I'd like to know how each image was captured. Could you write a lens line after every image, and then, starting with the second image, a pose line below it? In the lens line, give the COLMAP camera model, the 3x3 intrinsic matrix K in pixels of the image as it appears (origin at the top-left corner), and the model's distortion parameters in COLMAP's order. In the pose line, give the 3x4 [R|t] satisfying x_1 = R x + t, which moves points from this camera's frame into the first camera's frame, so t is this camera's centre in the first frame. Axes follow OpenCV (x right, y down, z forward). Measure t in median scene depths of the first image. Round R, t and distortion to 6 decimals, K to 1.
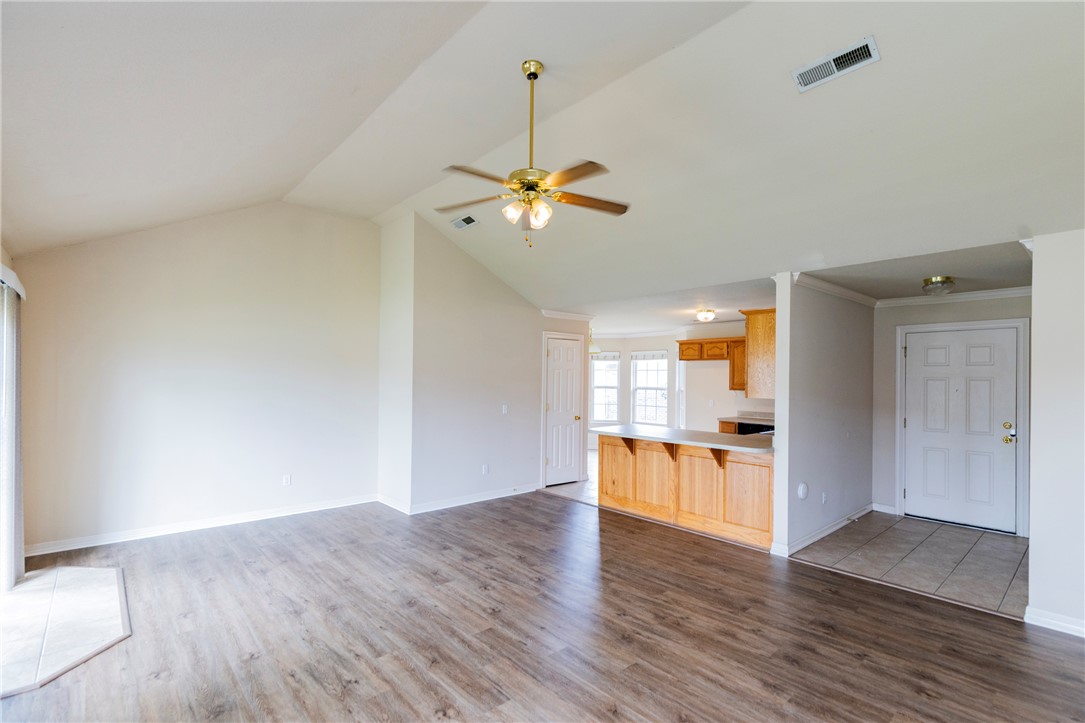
lens RADIAL K [[494.7, 0, 551.9], [0, 494.7, 373.3], [0, 0, 1]] dist [0.009364, -0.001385]
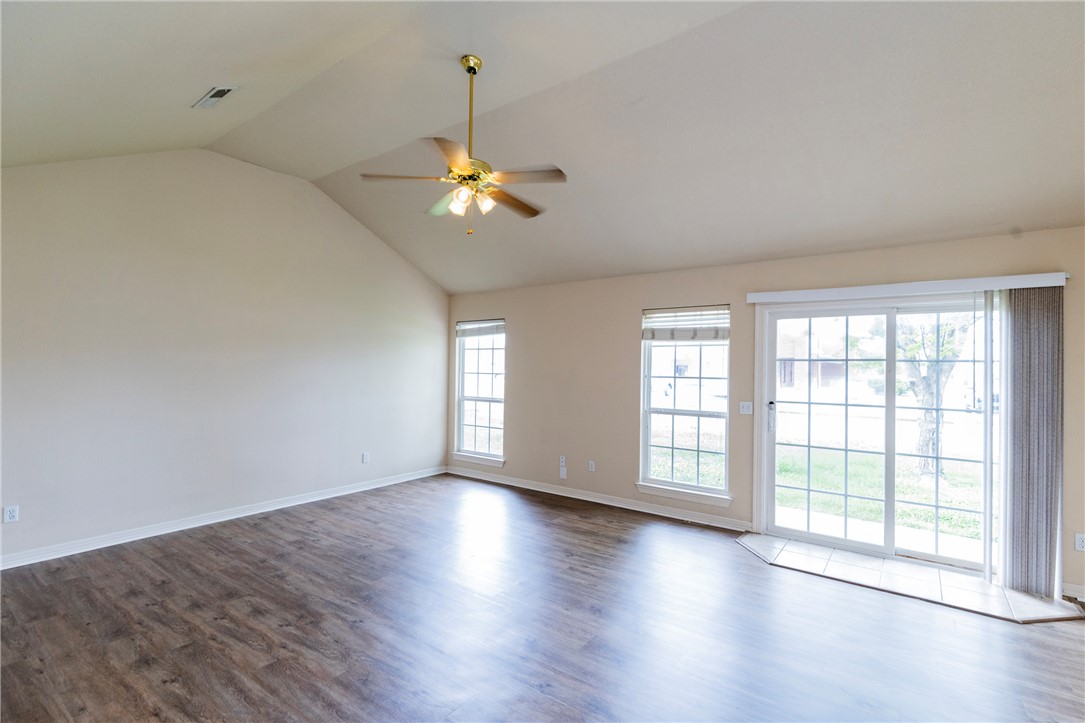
lens RADIAL K [[494.7, 0, 543.0], [0, 494.7, 367.6], [0, 0, 1]] dist [0.009364, -0.001385]
pose [[-0.982768, -0.018475, -0.183916, -0.011755], [-0.016512, 0.999789, -0.012199, 0.030143], [0.184102, -0.008952, -0.982866, 1.657278]]
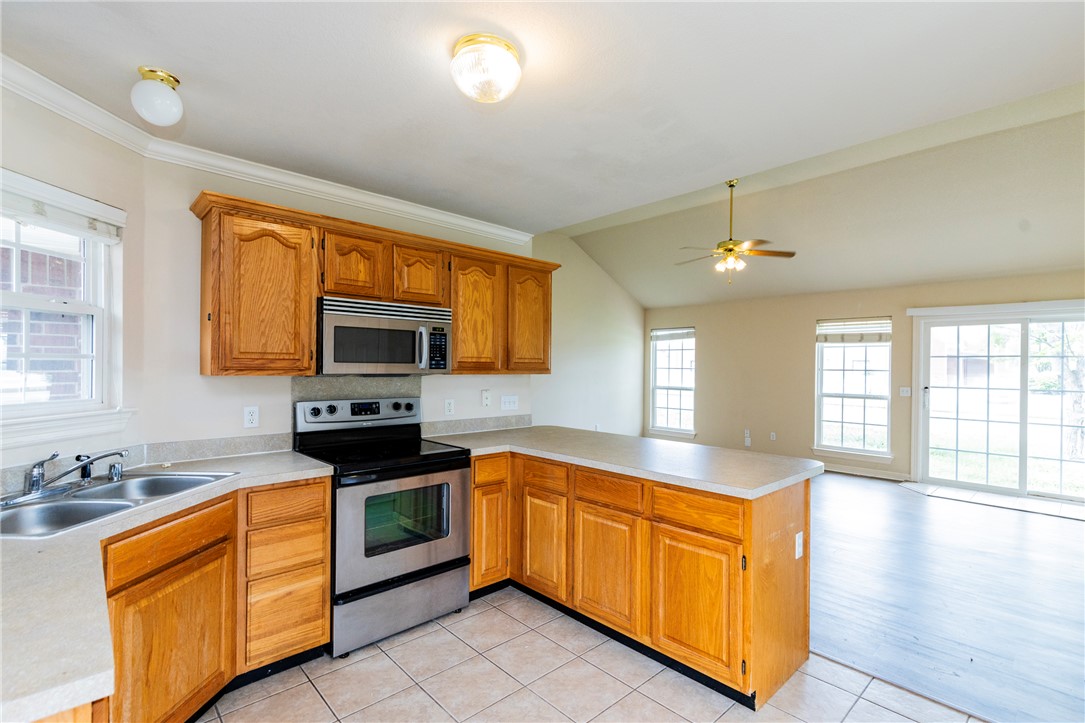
lens RADIAL K [[494.7, 0, 551.1], [0, 494.7, 370.0], [0, 0, 1]] dist [0.009364, -0.001385]
pose [[-0.999853, -0.016824, -0.003373, 0.460945], [-0.016813, 0.999854, -0.003132, 0.057382], [0.003425, -0.003075, -0.999989, 2.209849]]
